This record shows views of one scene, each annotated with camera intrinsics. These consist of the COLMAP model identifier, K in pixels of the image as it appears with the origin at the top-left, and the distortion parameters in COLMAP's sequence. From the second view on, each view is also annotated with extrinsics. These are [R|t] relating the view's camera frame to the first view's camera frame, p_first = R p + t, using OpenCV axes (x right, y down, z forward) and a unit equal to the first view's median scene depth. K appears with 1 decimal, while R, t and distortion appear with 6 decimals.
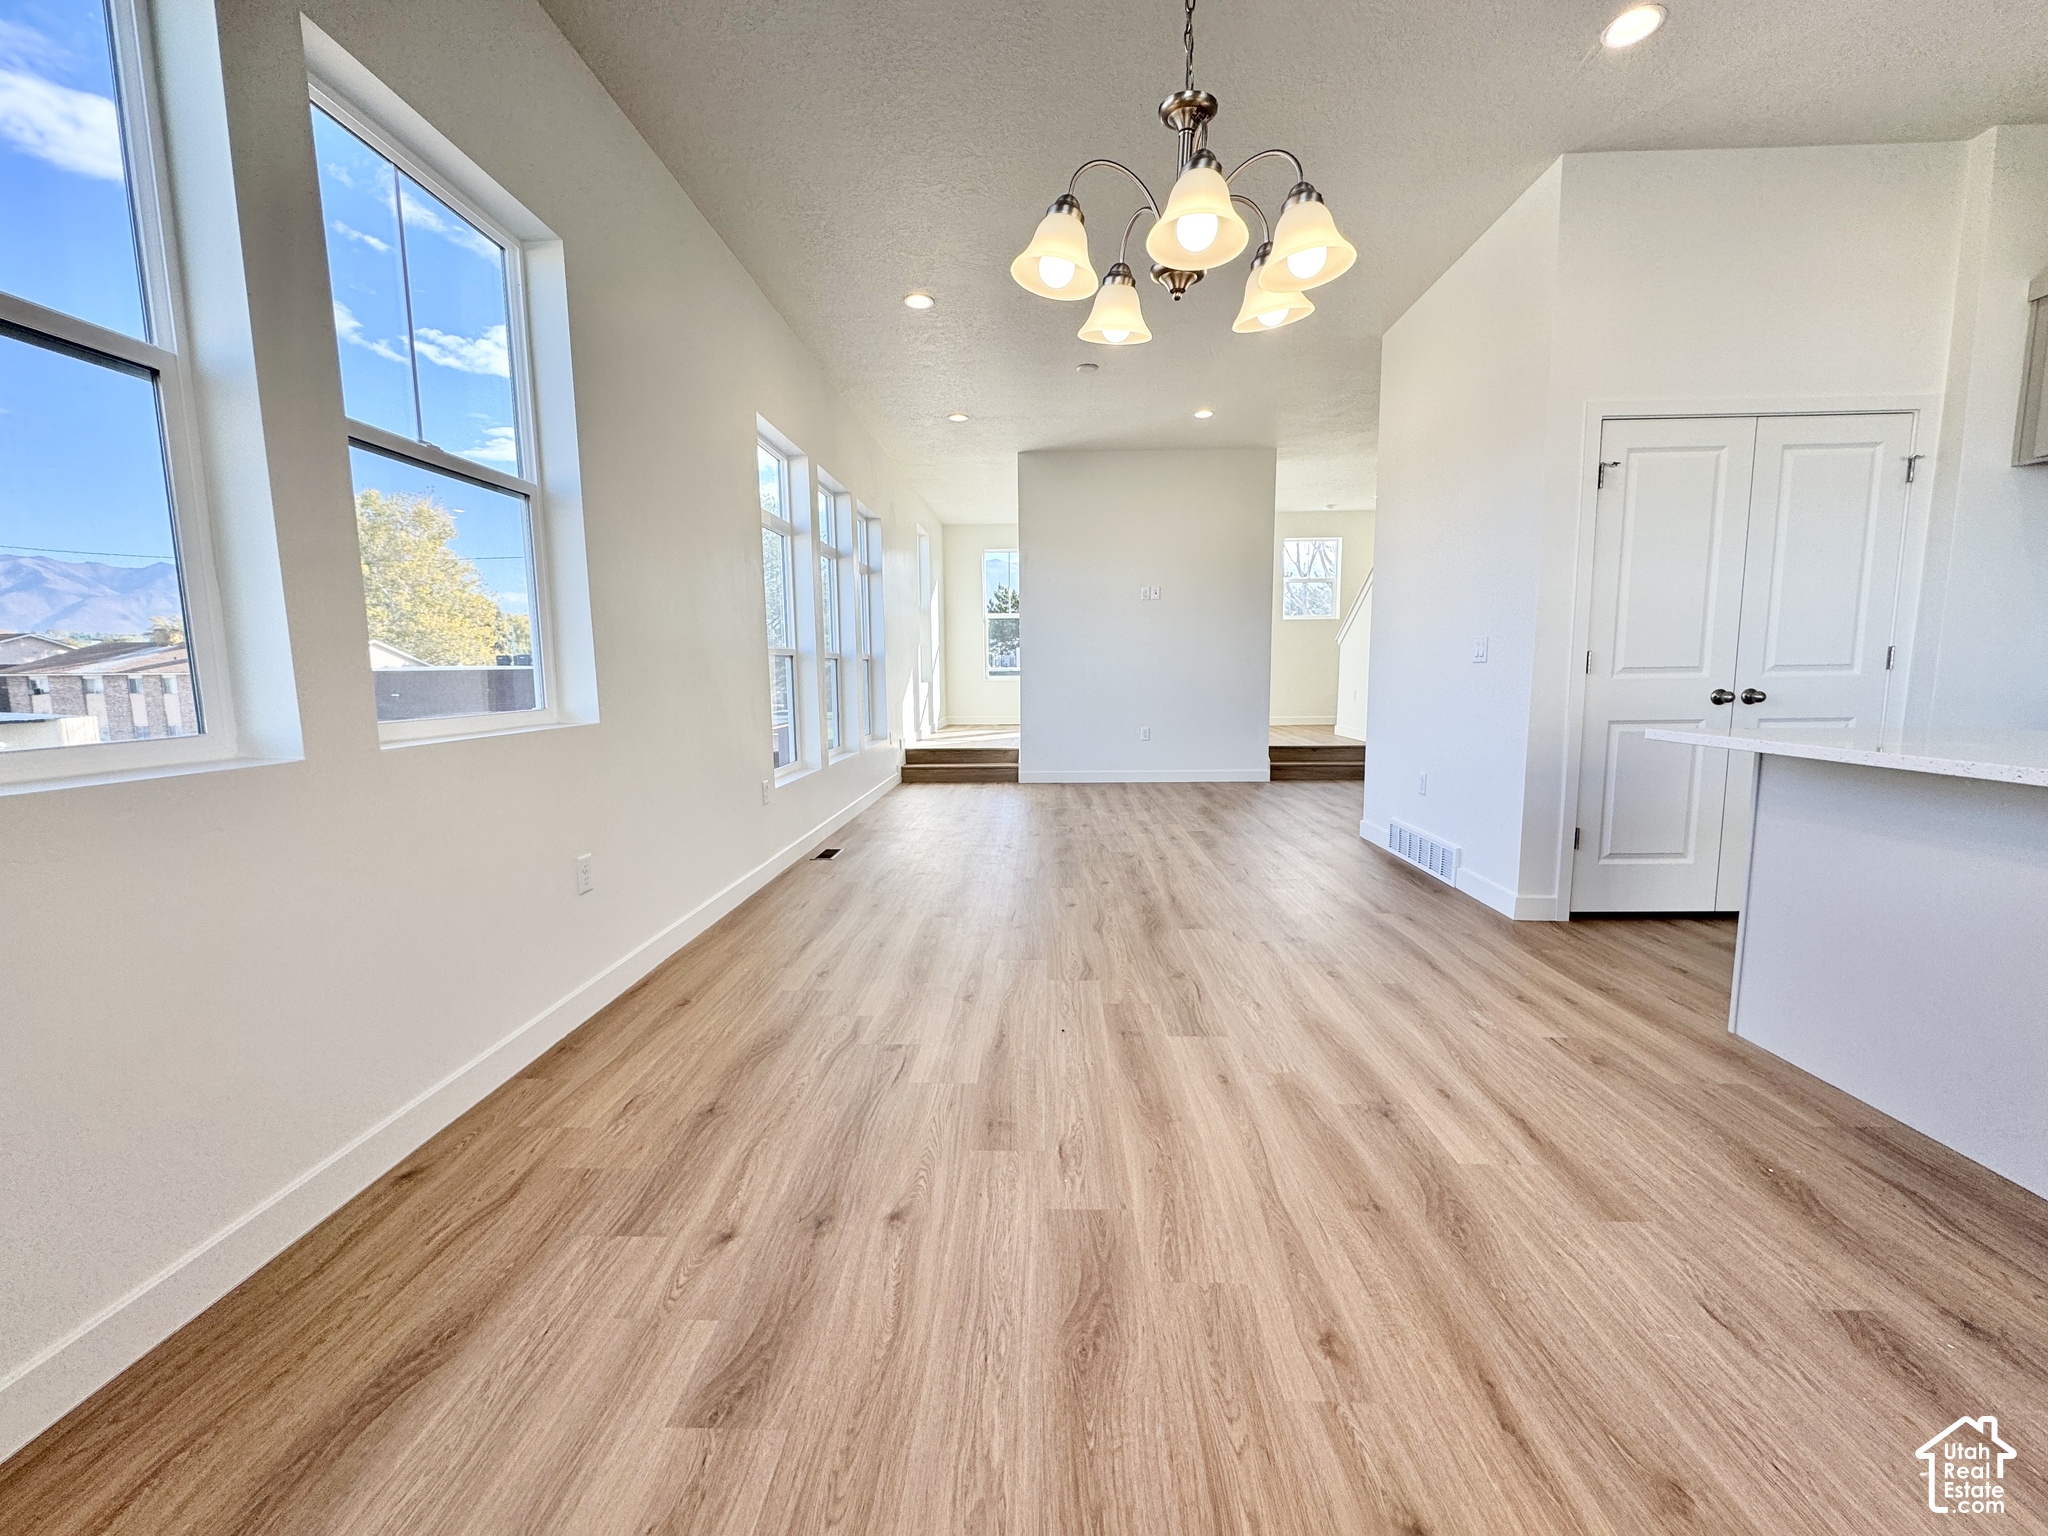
lens RADIAL K [[821.1, 0, 1032.1], [0, 821.1, 761.5], [0, 0, 1]] dist [0.000067, -0.000095]
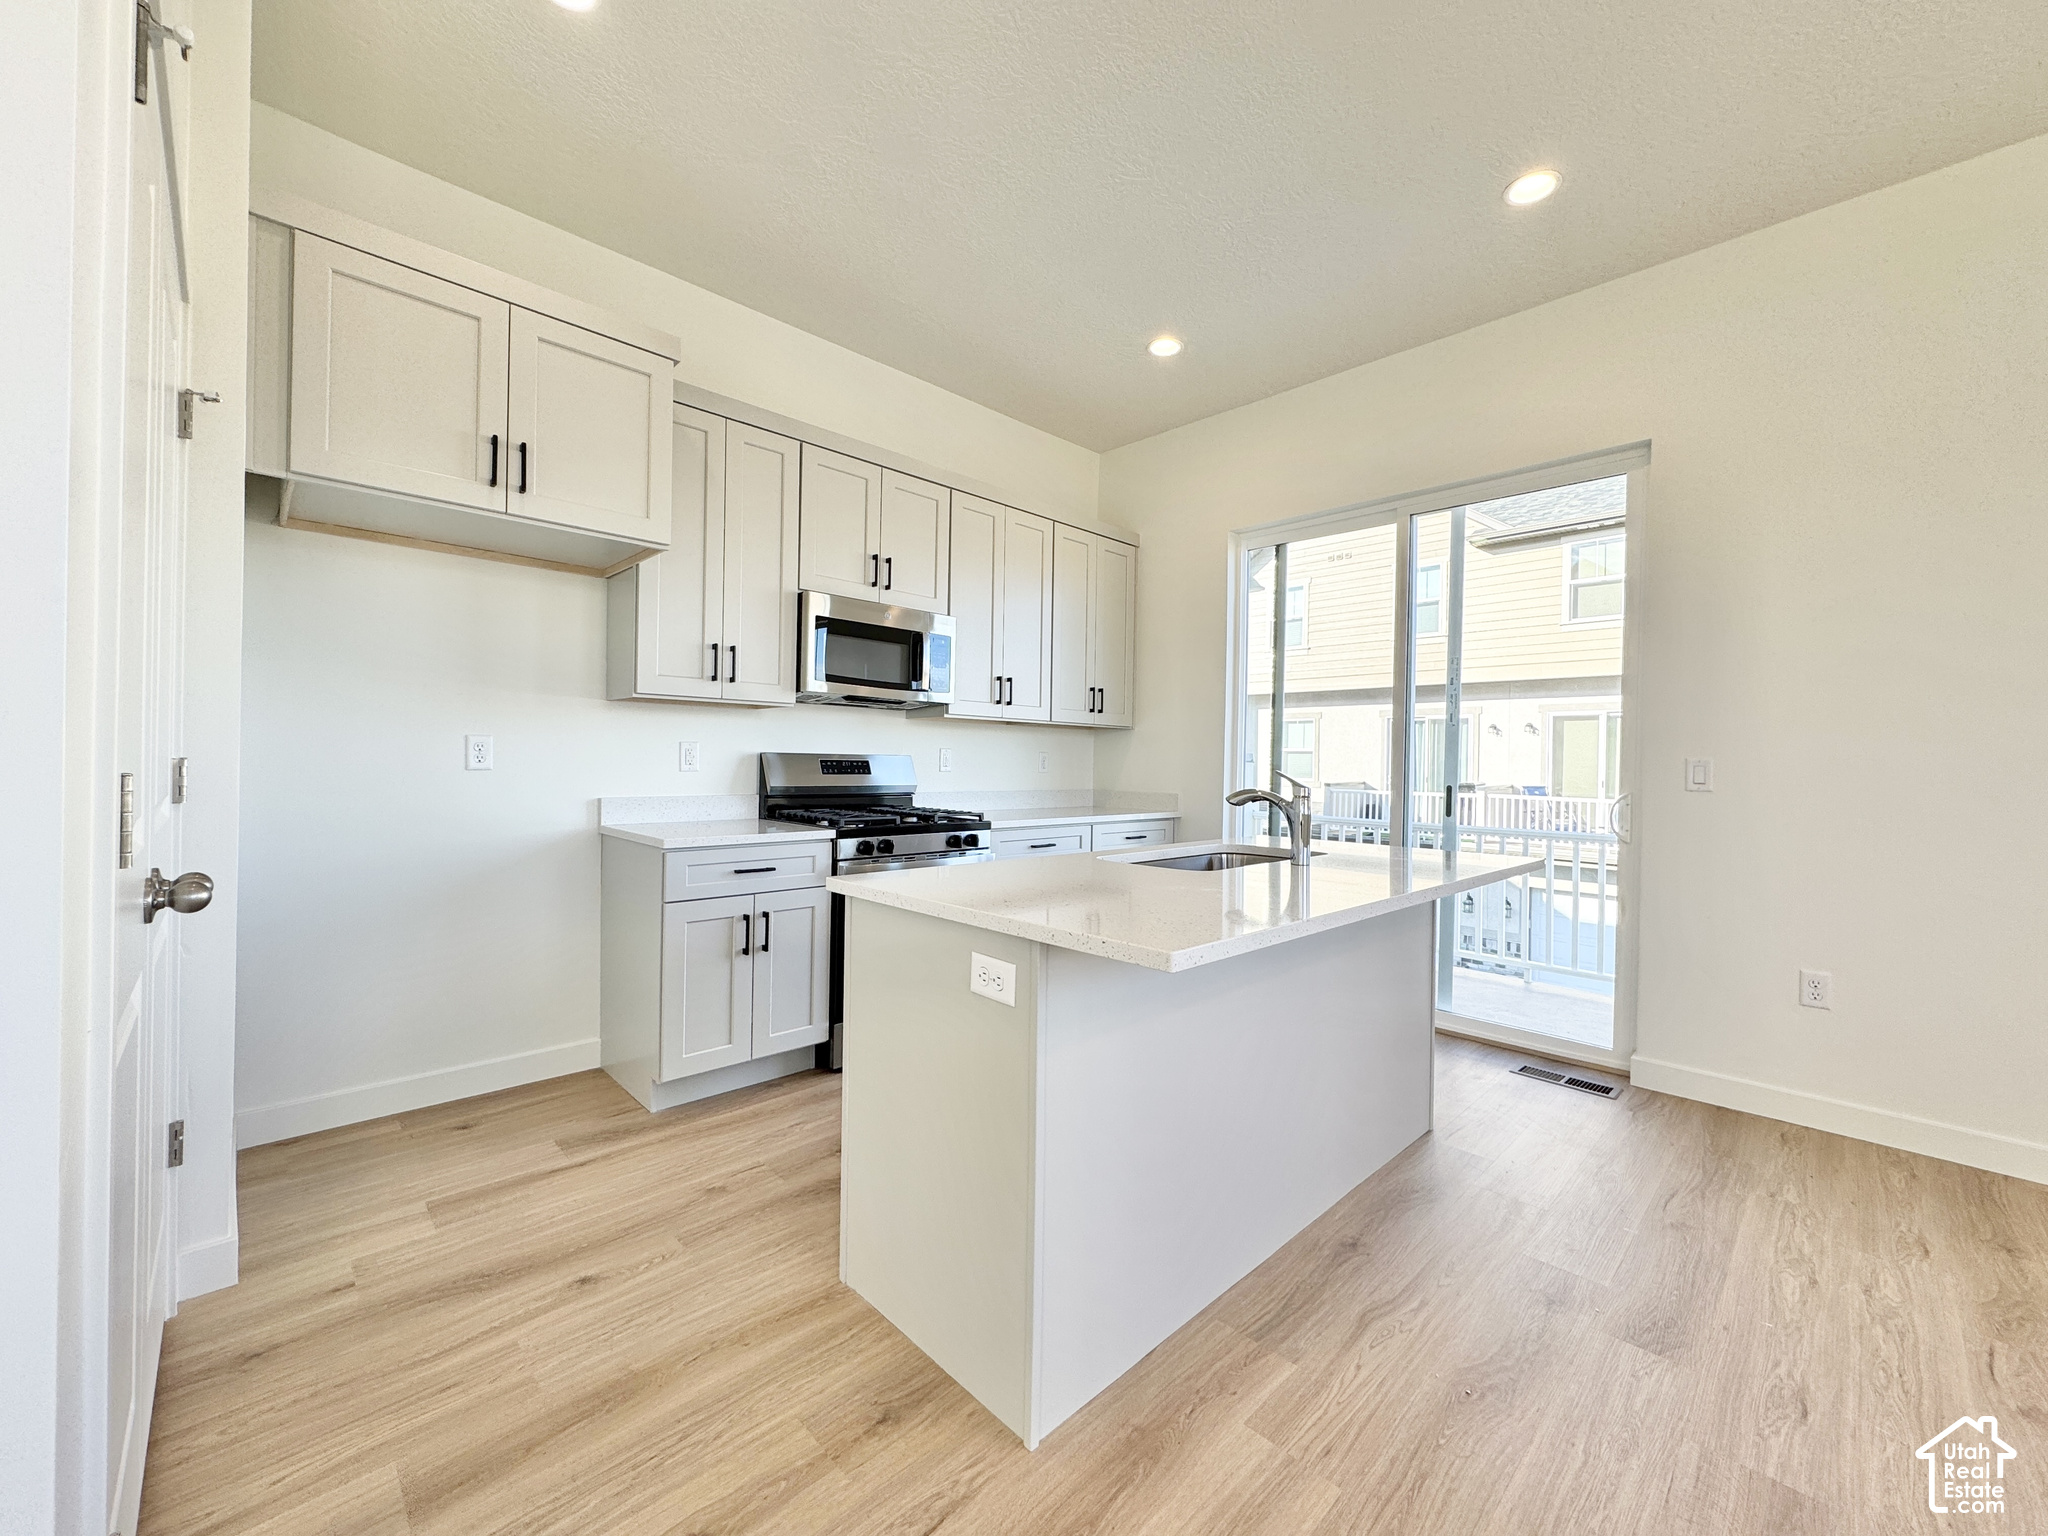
lens RADIAL K [[812.7, 0, 1028.8], [0, 812.7, 766.8], [0, 0, 1]] dist [0.000183, -0.000152]
pose [[-0.718411, -0.010706, 0.695536, 0.457930], [0.065634, 0.994378, 0.083098, -0.192849], [-0.692515, 0.105349, -0.713669, 1.345822]]
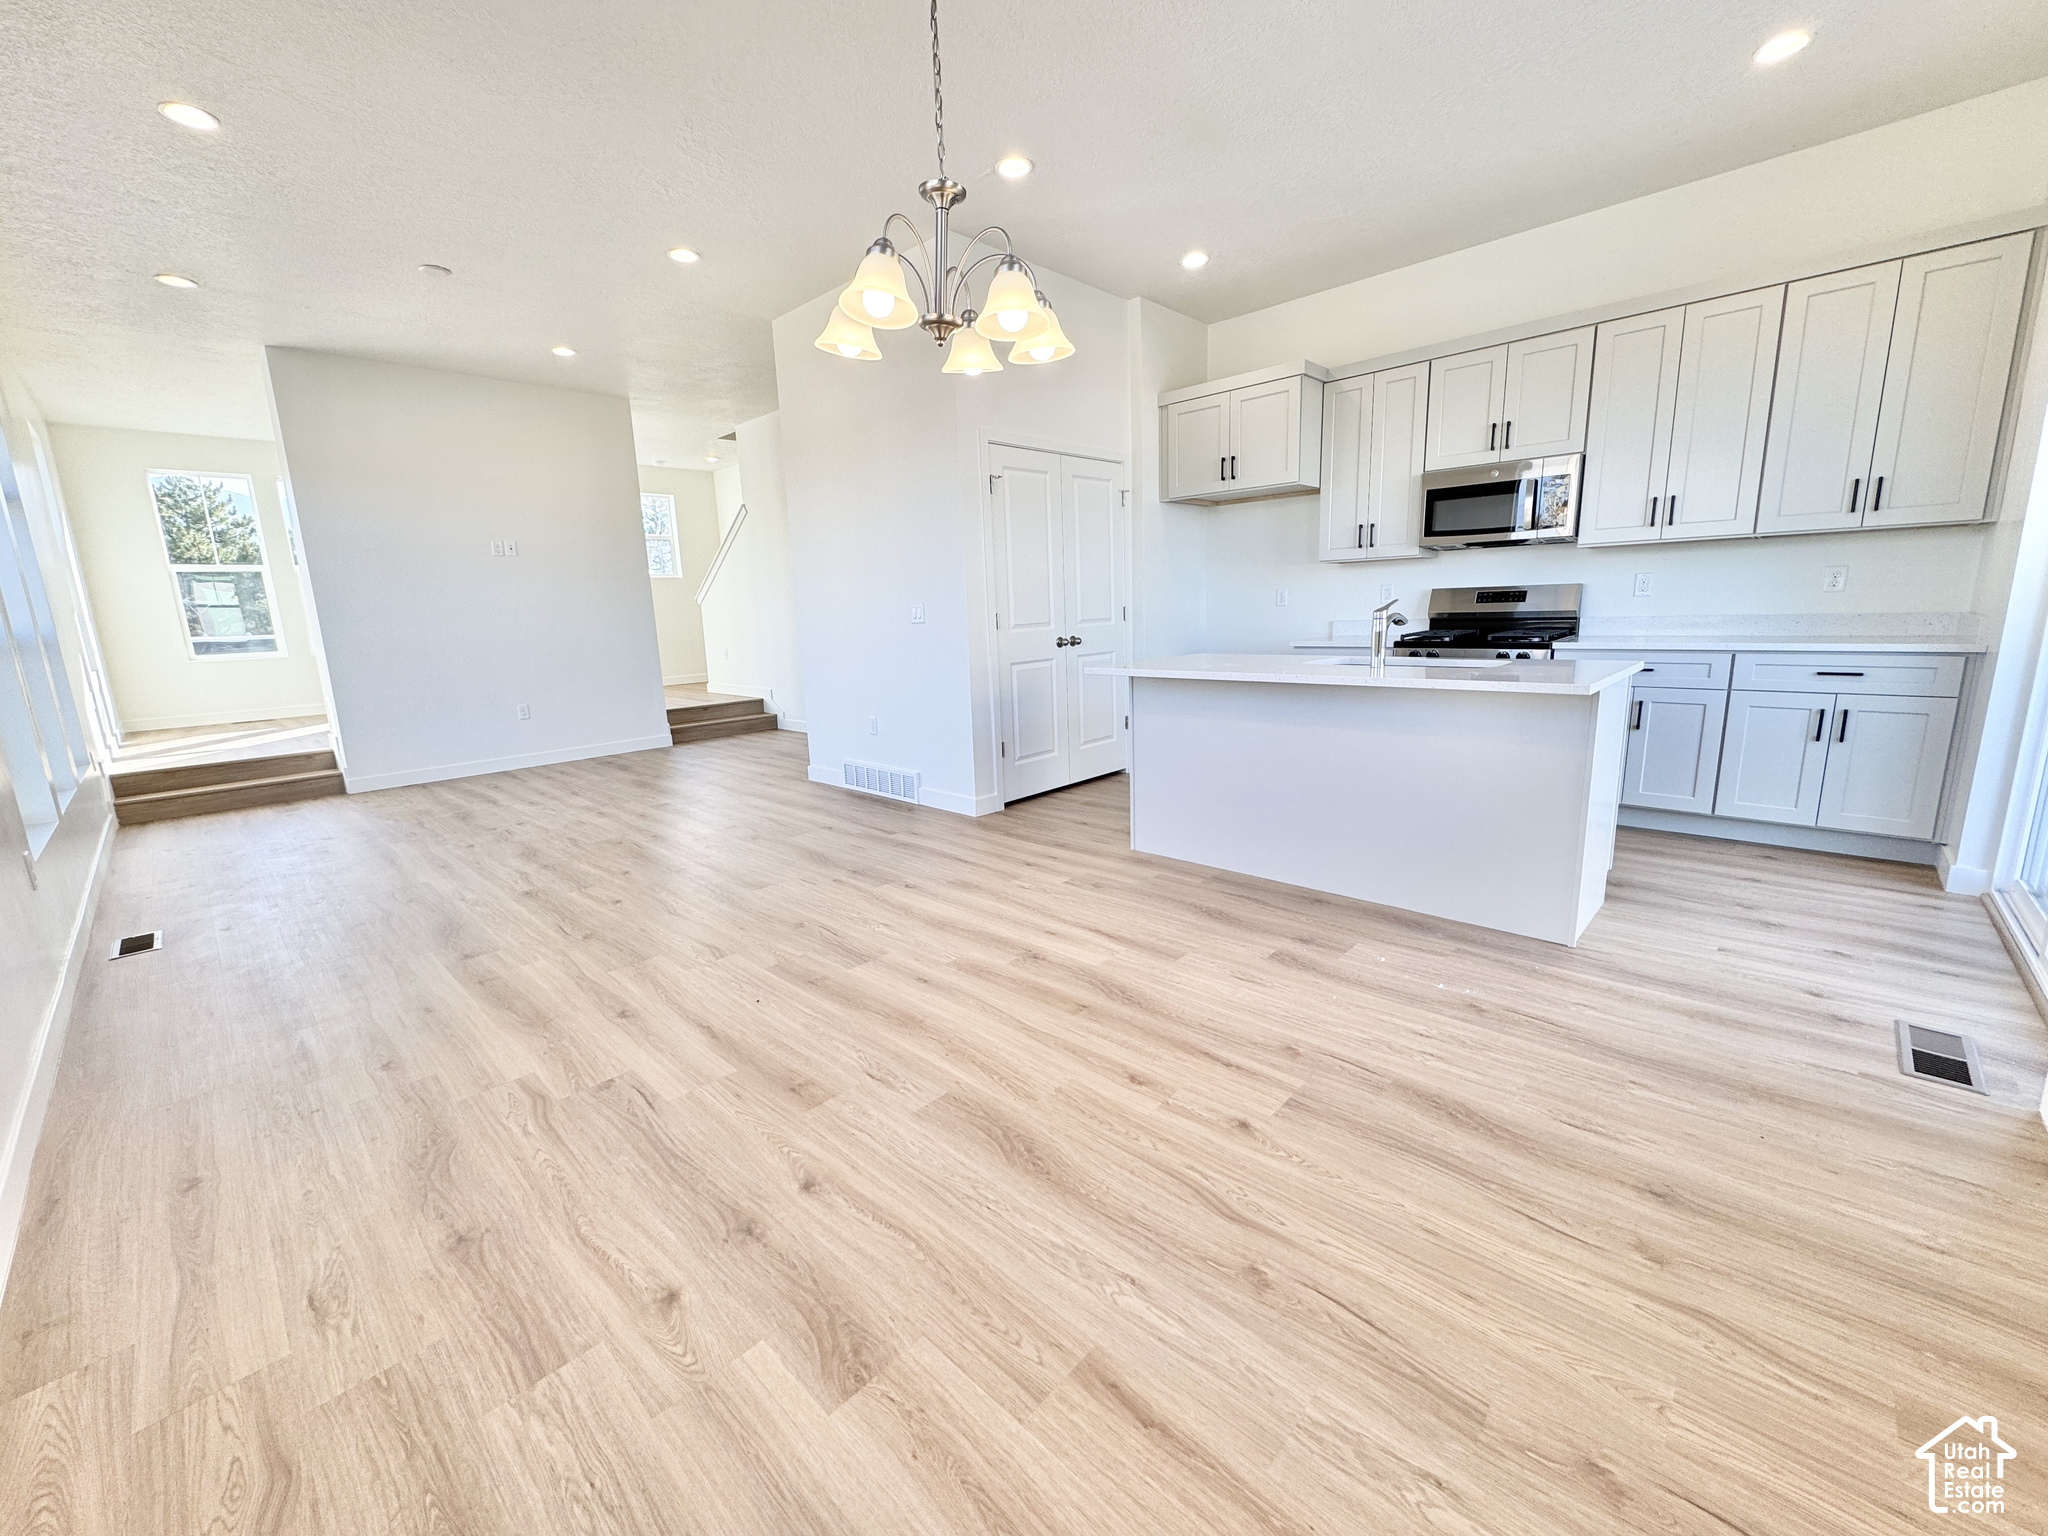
lens RADIAL K [[812.7, 0, 1028.8], [0, 812.7, 766.8], [0, 0, 1]] dist [0.000183, -0.000152]
pose [[0.665178, -0.161329, 0.729048, -0.437524], [0.113549, 0.986880, 0.114783, -0.042600], [-0.738000, 0.006431, 0.674770, 0.056483]]
